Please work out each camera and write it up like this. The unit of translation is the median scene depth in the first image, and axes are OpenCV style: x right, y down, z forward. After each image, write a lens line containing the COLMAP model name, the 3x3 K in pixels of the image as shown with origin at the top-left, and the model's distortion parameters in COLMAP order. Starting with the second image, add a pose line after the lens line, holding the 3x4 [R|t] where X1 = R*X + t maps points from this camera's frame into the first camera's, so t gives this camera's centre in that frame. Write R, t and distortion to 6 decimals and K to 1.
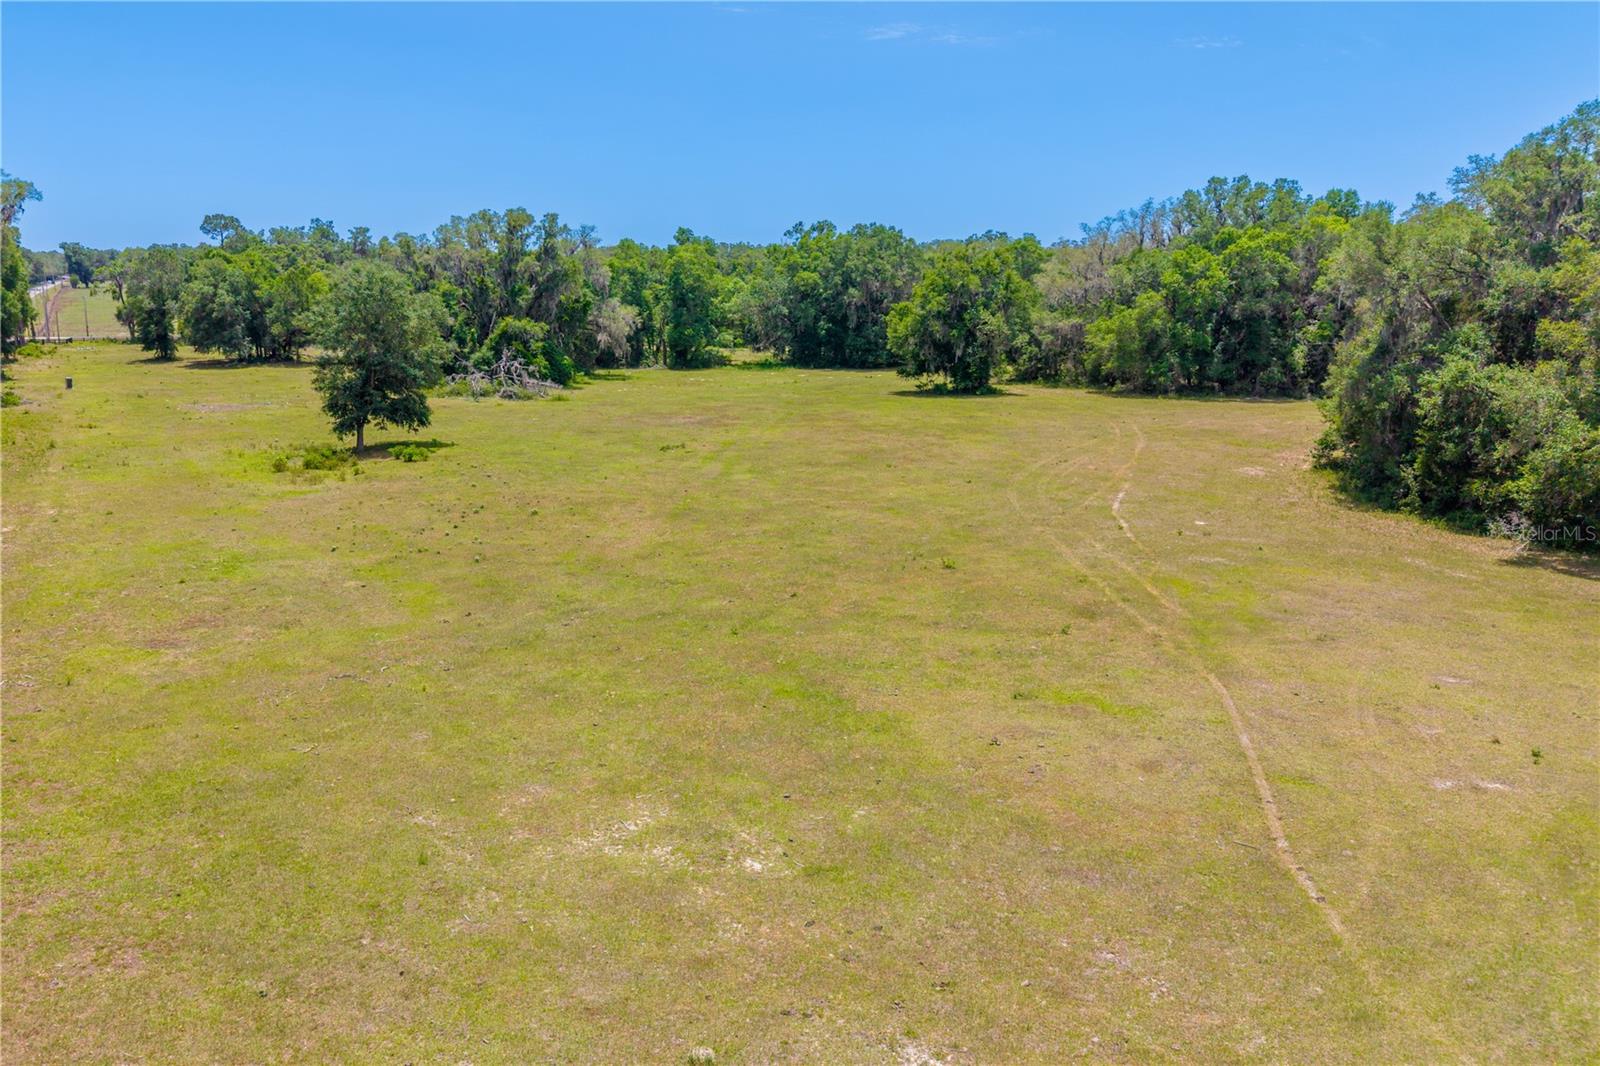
lens RADIAL K [[1223.0, 0, 770.6], [0, 1223.0, 534.1], [0, 0, 1]] dist [0.035221, -0.055588]
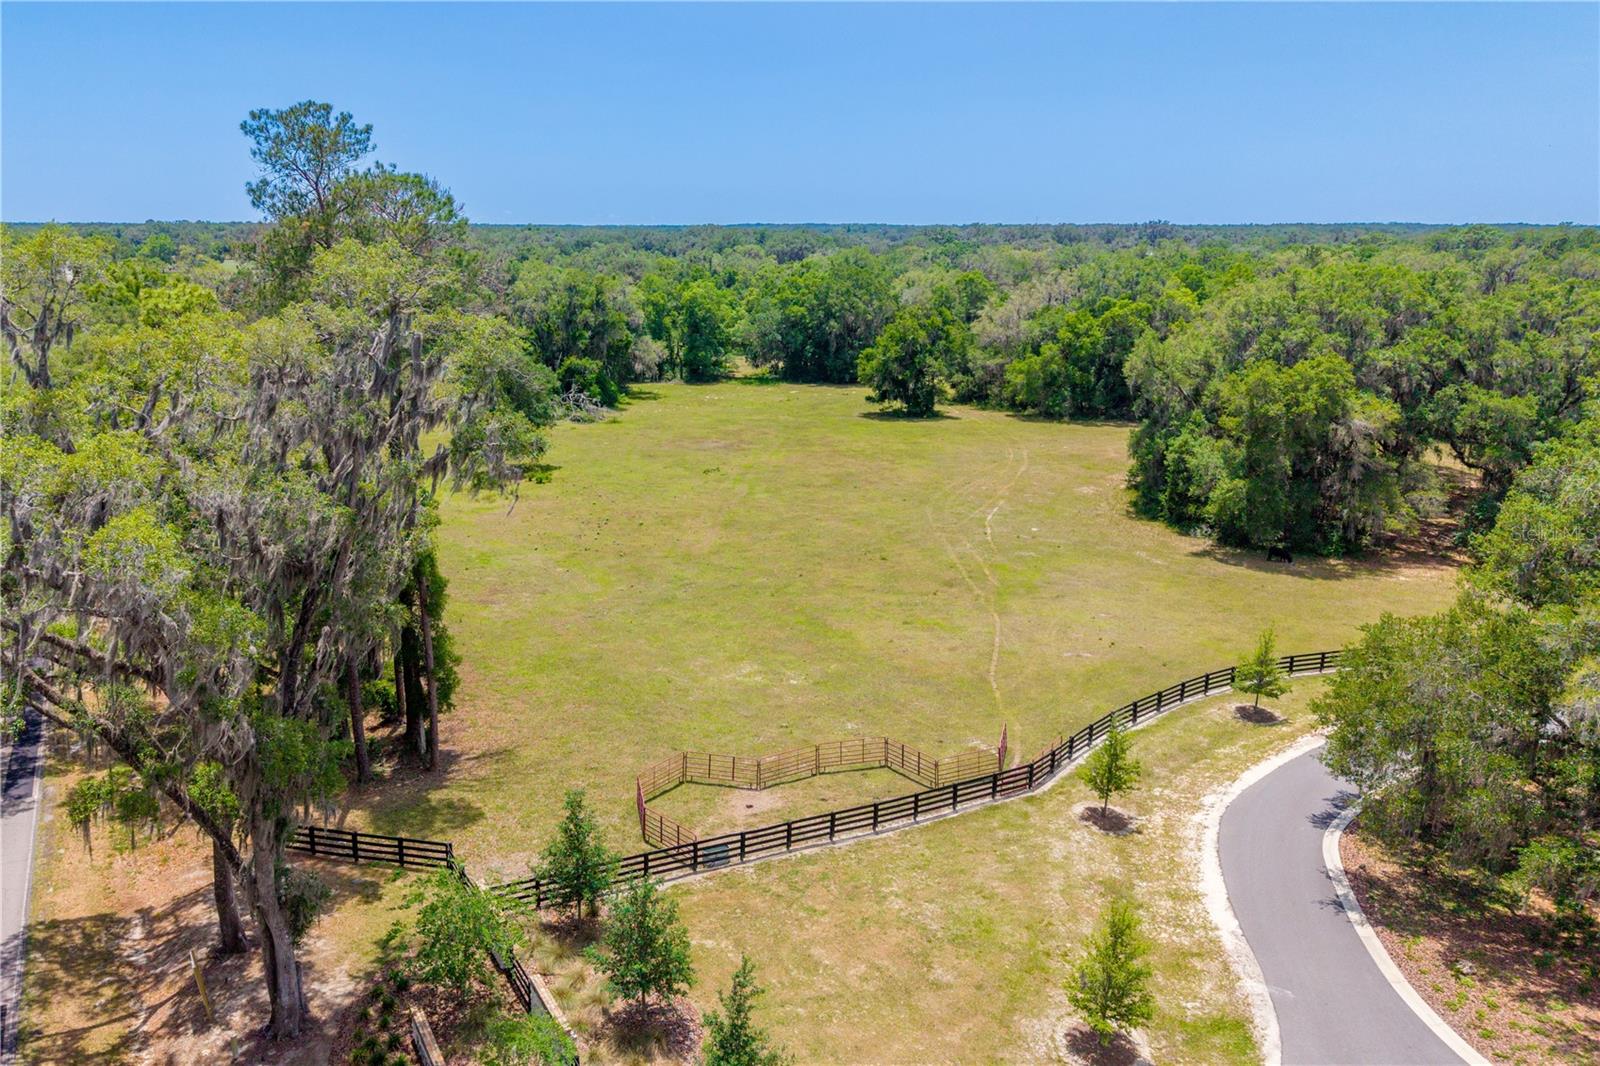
lens RADIAL K [[1194.1, 0, 755.4], [0, 1194.1, 532.8], [0, 0, 1]] dist [0.036670, -0.055758]
pose [[0.999985, -0.005502, 0.000256, -0.019875], [0.005492, 0.999546, 0.029615, -0.027554], [-0.000419, -0.029613, 0.999561, -0.330110]]
